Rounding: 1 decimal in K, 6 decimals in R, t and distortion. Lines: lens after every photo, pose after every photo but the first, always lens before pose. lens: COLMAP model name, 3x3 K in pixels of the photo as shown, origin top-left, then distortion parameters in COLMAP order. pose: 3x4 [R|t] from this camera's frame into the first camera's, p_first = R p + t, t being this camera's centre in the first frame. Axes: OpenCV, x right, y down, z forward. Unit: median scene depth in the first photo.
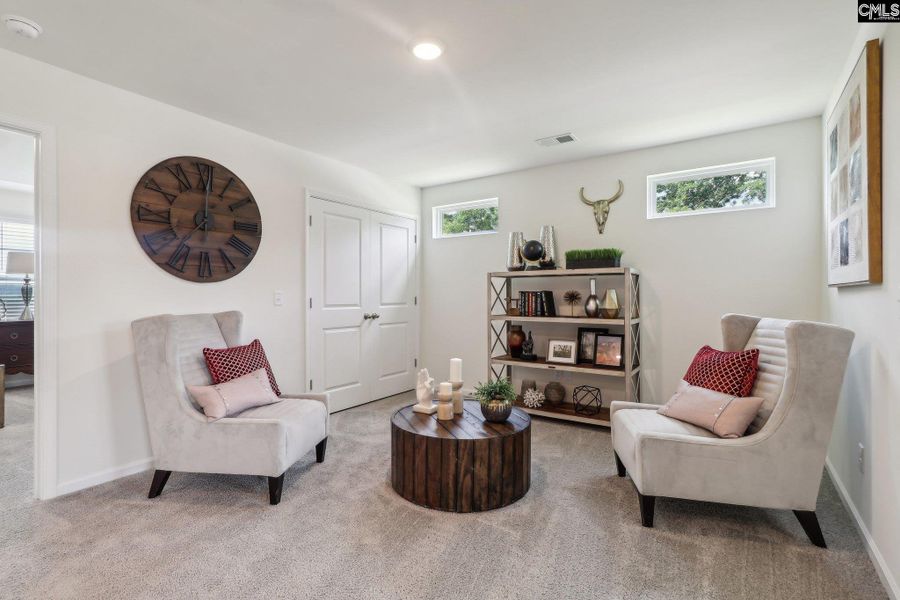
lens RADIAL K [[432.6, 0, 451.1], [0, 432.6, 297.3], [0, 0, 1]] dist [0.016129, 0.000025]
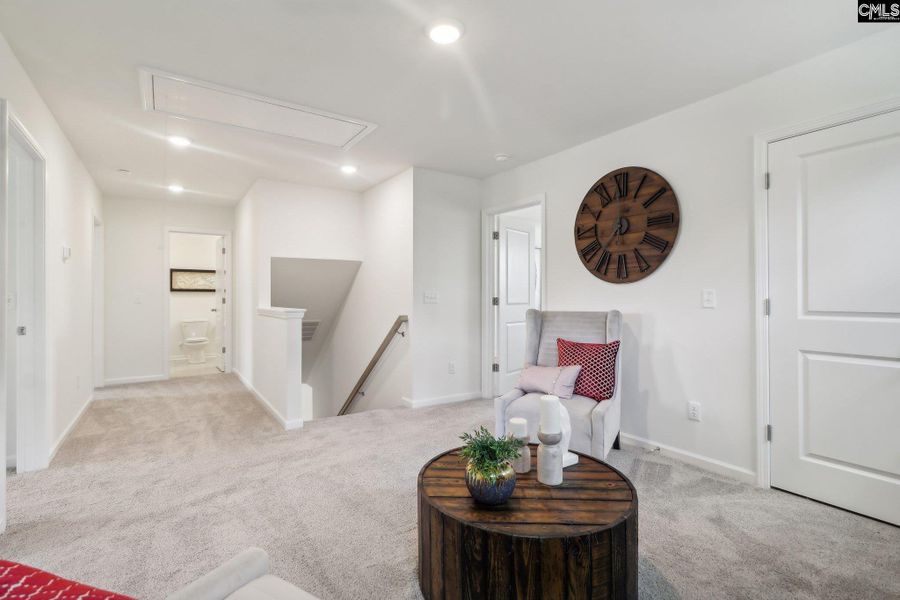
lens RADIAL K [[432.6, 0, 449.9], [0, 432.6, 296.4], [0, 0, 1]] dist [0.016129, 0.000025]
pose [[-0.380829, -0.001423, -0.924644, 0.575168], [-0.006215, 0.999980, 0.001021, -0.000207], [0.924624, 0.006135, -0.380831, 1.004108]]
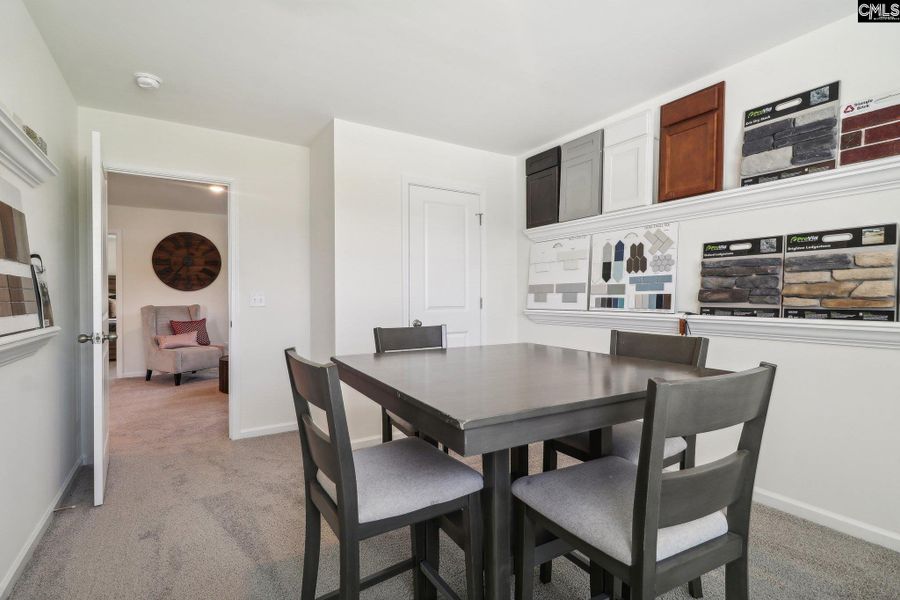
lens RADIAL K [[432.6, 0, 447.0], [0, 432.6, 298.5], [0, 0, 1]] dist [0.016129, 0.000025]
pose [[0.911205, -0.001212, -0.411952, 1.421929], [-0.001122, 0.999985, -0.005423, 0.012089], [0.411952, 0.005404, 0.911189, -0.395263]]
